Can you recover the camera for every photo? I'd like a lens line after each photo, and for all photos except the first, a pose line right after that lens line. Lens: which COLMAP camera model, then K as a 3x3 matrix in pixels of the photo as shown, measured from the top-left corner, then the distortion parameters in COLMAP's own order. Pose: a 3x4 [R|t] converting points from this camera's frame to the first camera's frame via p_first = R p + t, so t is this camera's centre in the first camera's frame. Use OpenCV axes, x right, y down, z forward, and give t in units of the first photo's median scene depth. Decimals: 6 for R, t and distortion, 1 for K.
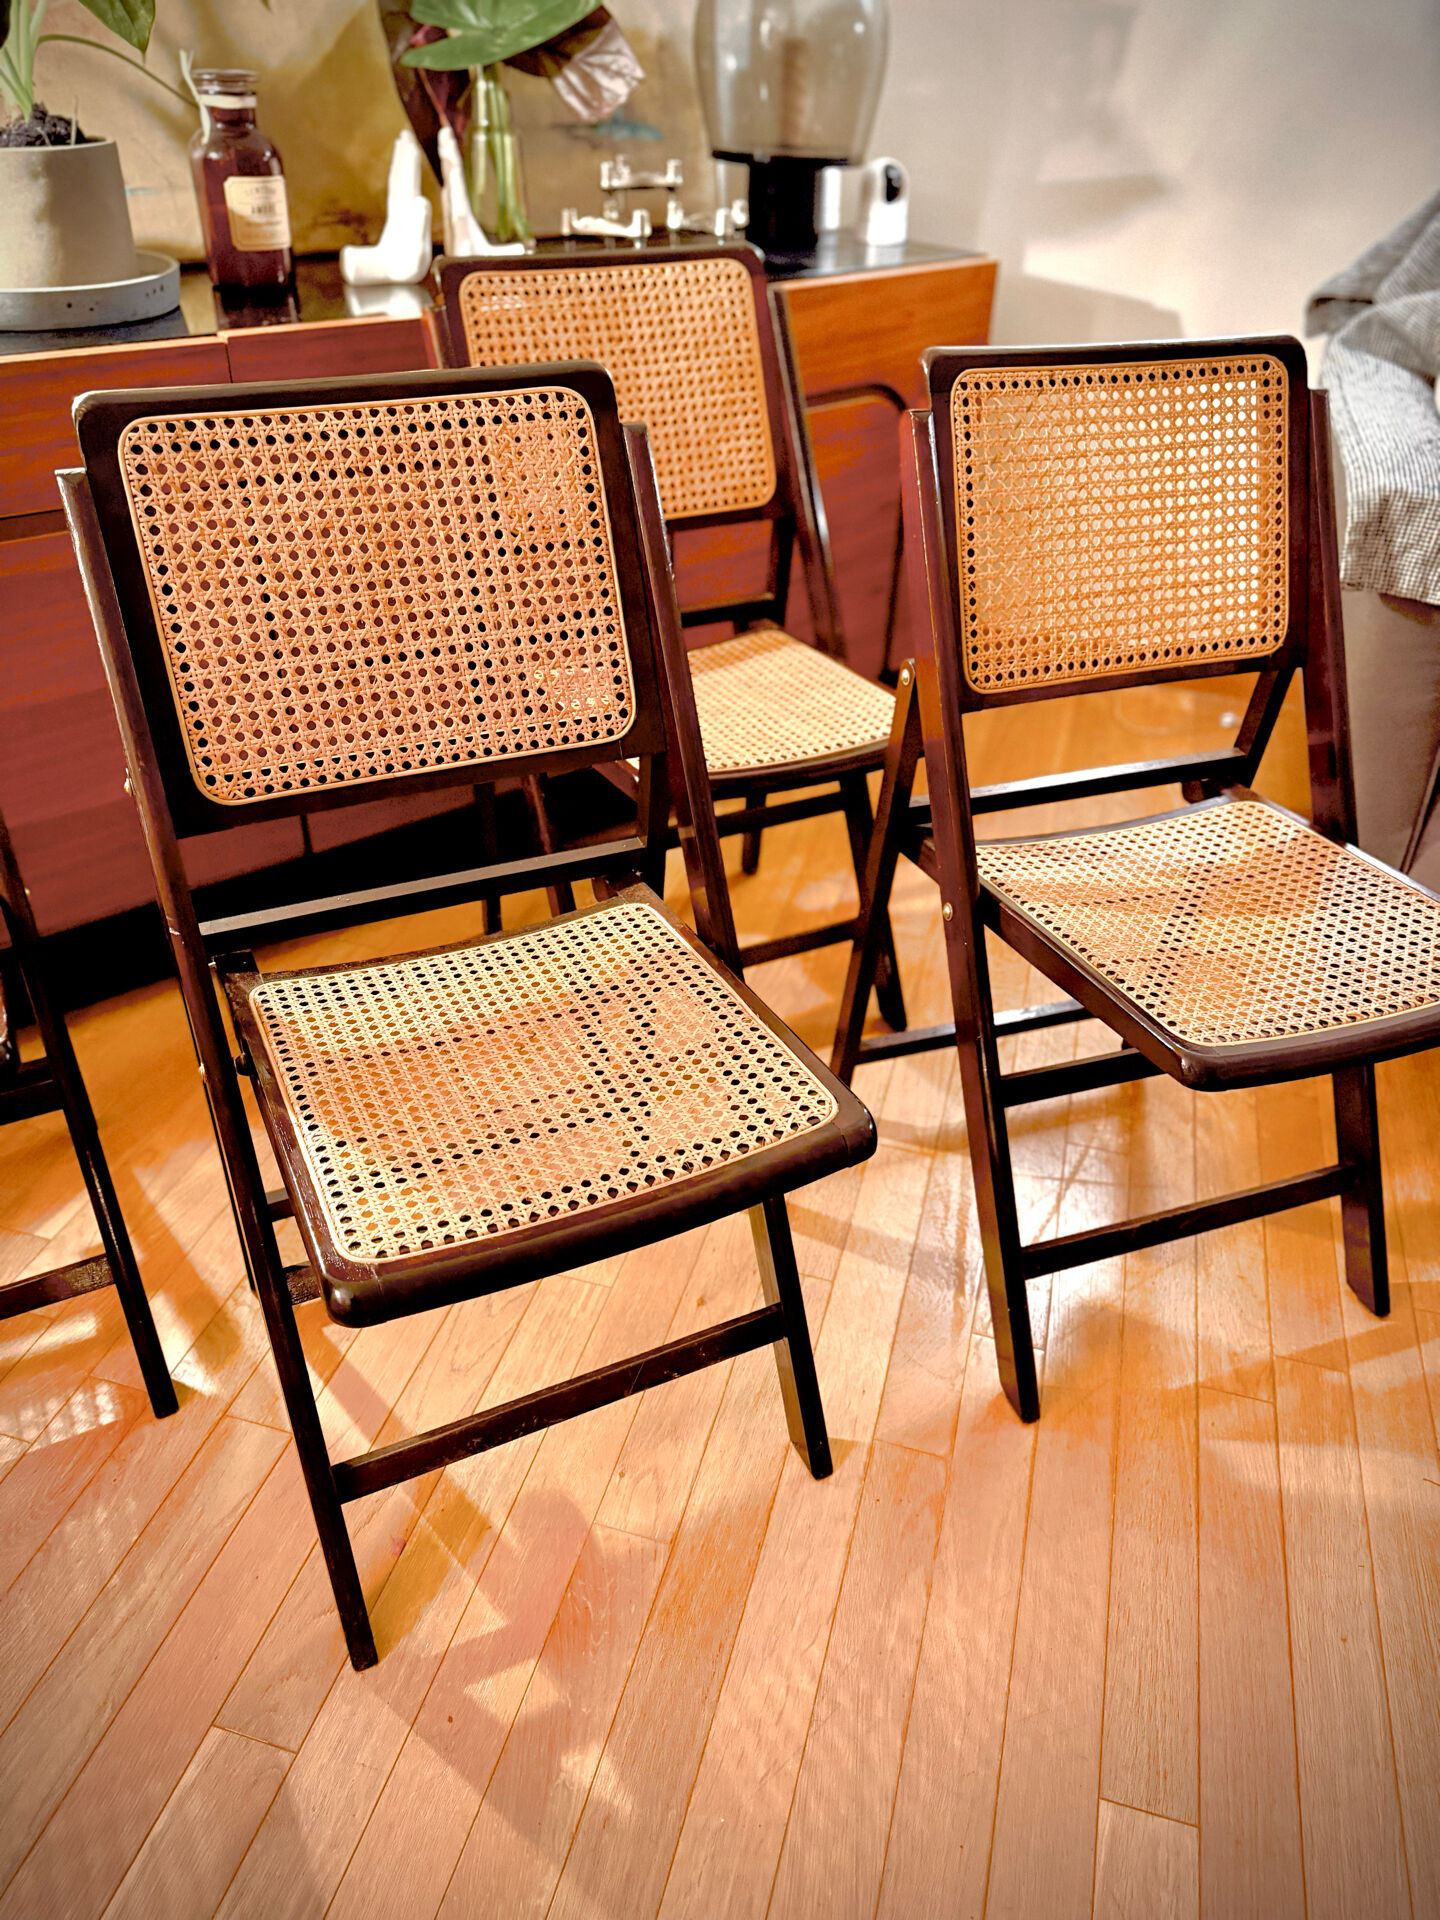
lens RADIAL K [[1395.3, 0, 727.6], [0, 1395.3, 975.4], [0, 0, 1]] dist [0.018676, -0.031615]
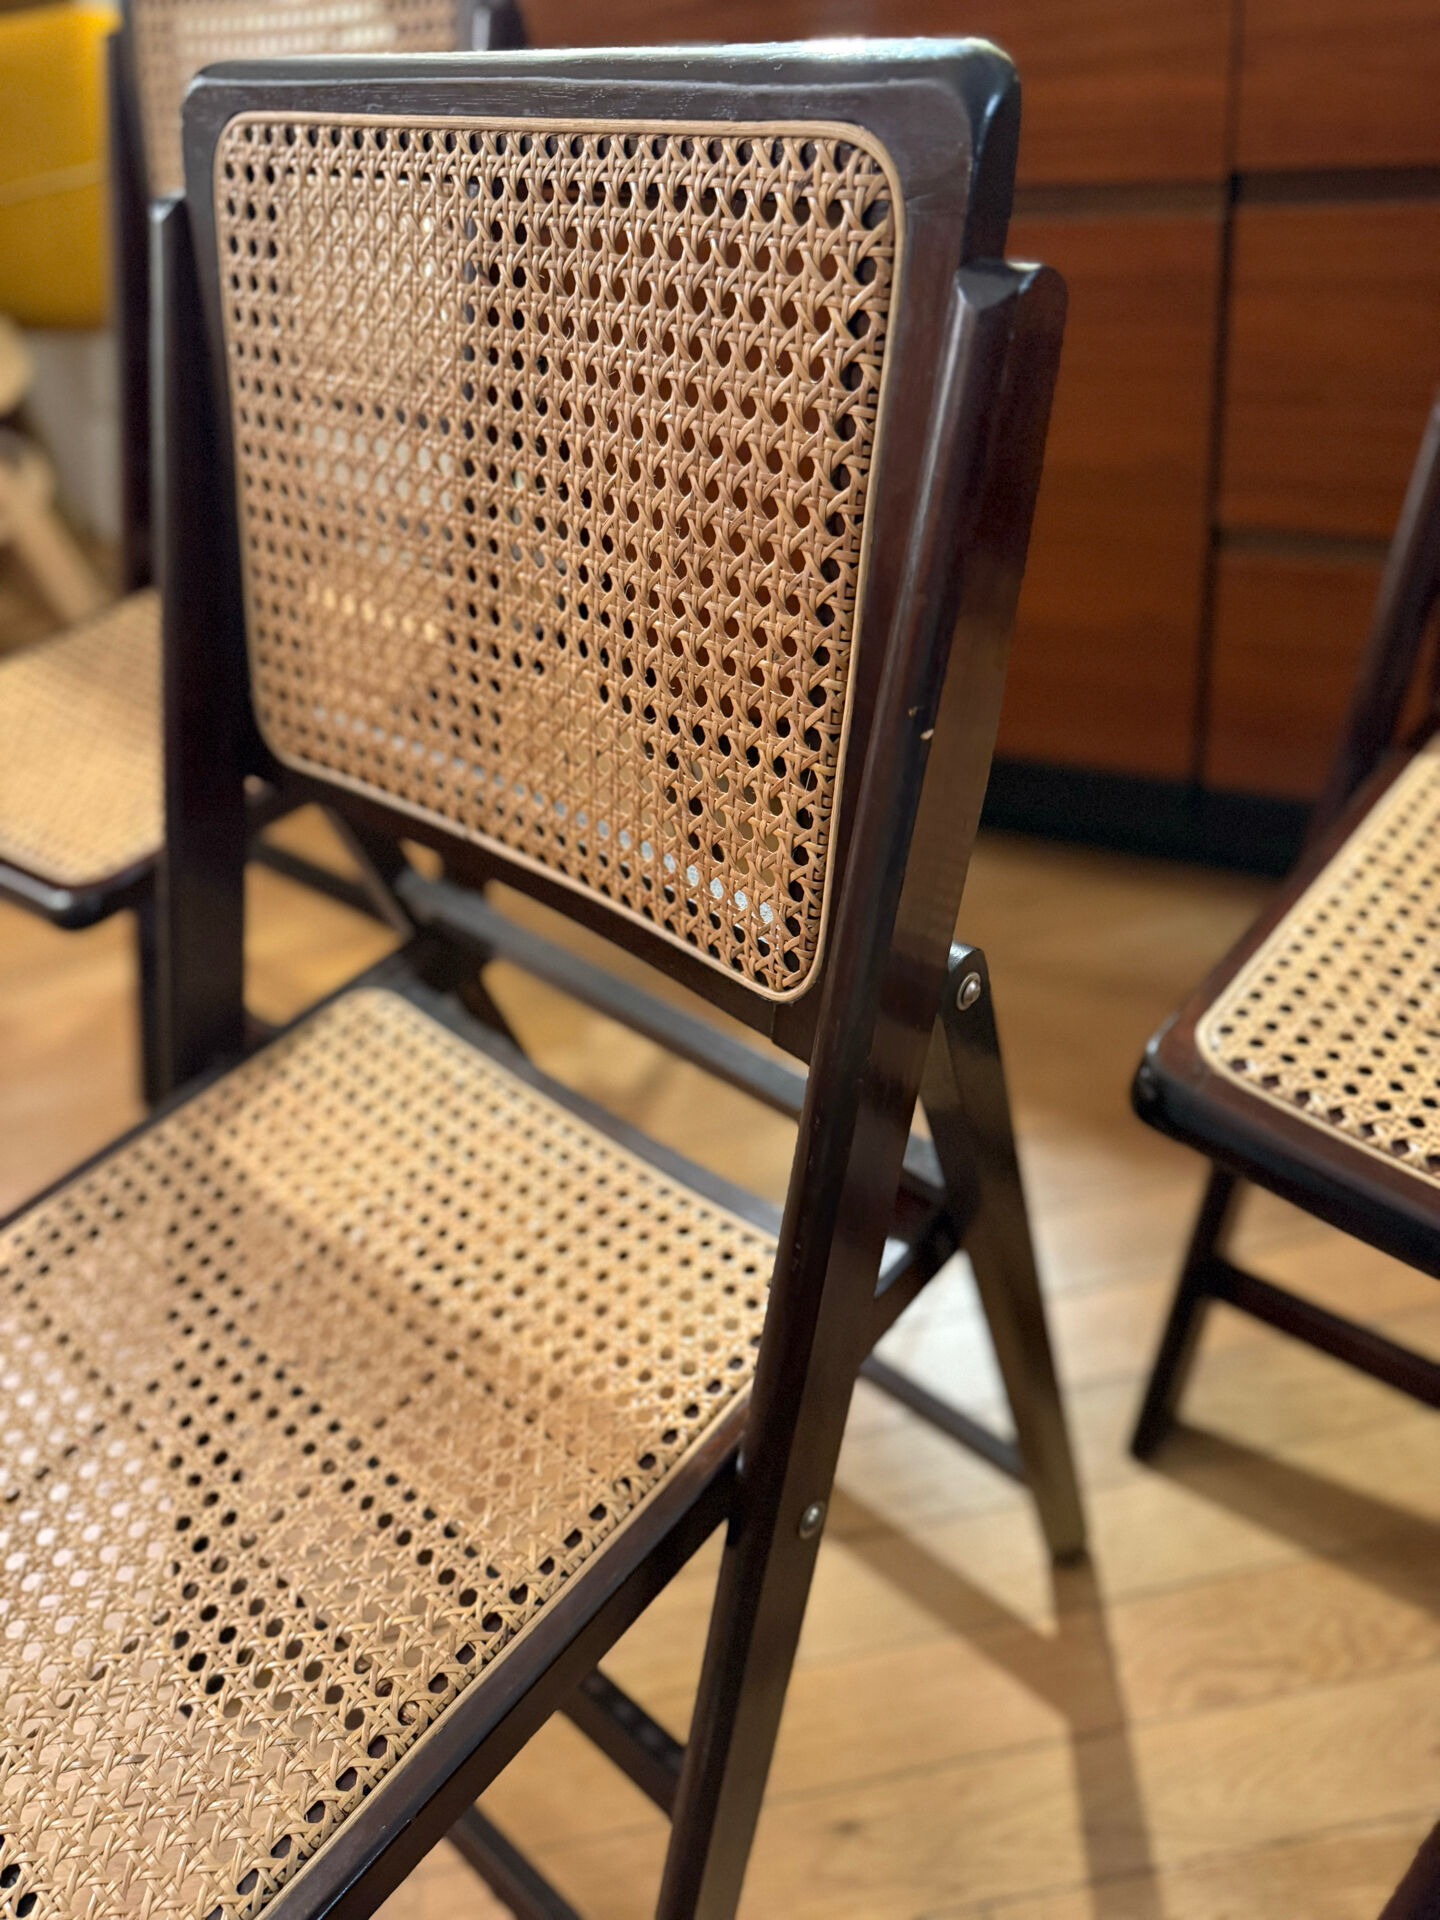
lens RADIAL K [[1395.3, 0, 710.0], [0, 1395.3, 955.9], [0, 0, 1]] dist [0.018676, -0.031615]
pose [[0.365395, 0.562065, -0.742004, 0.230332], [-0.361047, 0.820296, 0.443576, -0.373861], [0.857981, 0.105818, 0.502663, 0.778676]]
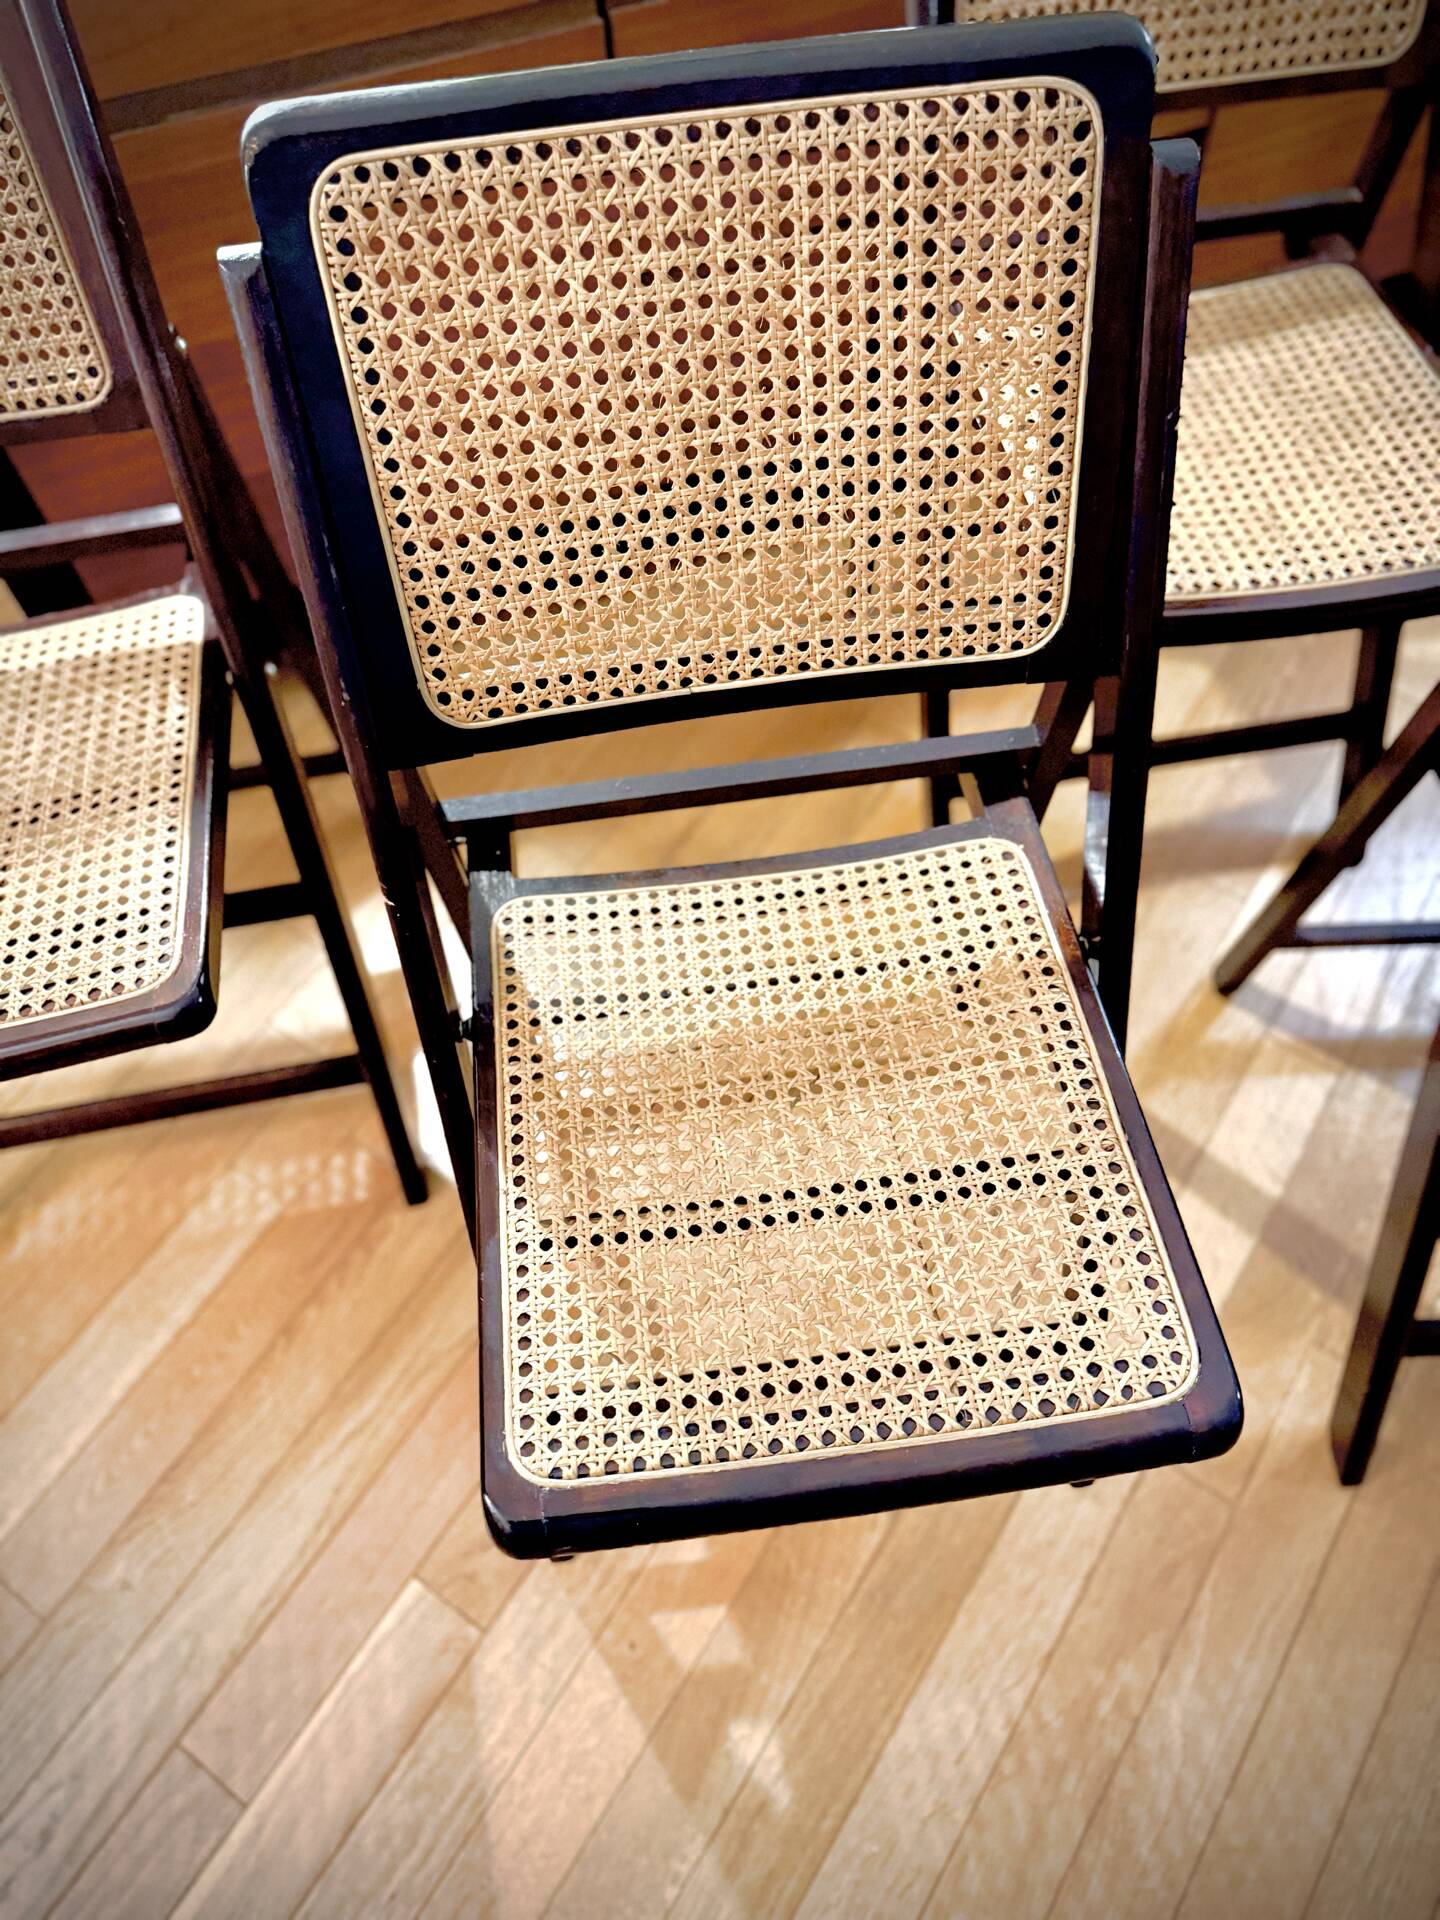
lens RADIAL K [[1395.3, 0, 709.7], [0, 1395.3, 977.3], [0, 0, 1]] dist [0.018676, -0.031615]
pose [[0.946089, 0.239303, -0.218287, -0.040607], [-0.123664, 0.889732, 0.439413, -0.313549], [0.299370, -0.388729, 0.871359, 0.318505]]
